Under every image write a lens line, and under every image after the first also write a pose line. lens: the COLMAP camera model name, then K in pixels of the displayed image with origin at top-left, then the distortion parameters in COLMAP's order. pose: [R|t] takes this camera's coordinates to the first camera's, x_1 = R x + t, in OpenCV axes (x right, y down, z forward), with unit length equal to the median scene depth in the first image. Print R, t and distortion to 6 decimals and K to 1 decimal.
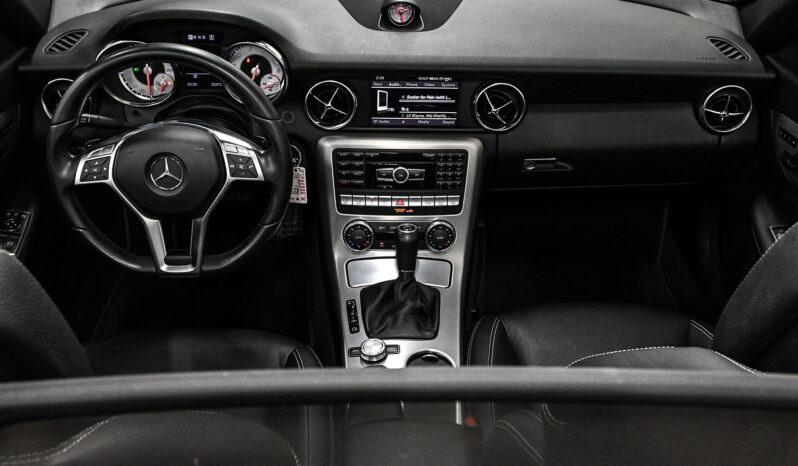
lens RADIAL K [[853.6, 0, 402.9], [0, 853.6, 236.5], [0, 0, 1]] dist [0.005389, 0.000000]
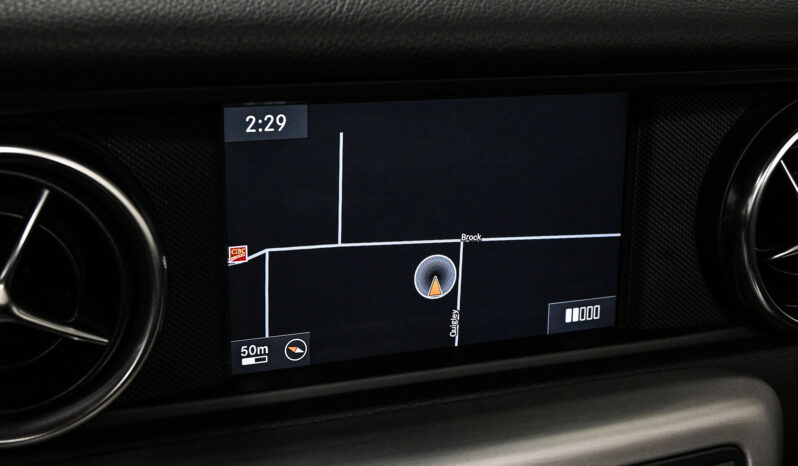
lens RADIAL K [[1125.4, 0, 395.4], [0, 1125.4, 227.2], [0, 0, 1]] dist [-0.008606, 0.000000]
pose [[0.945474, -0.093136, 0.312097, -0.077456], [0.145422, 0.978139, -0.148651, -0.121173], [-0.291430, 0.185931, 0.938349, 0.752965]]
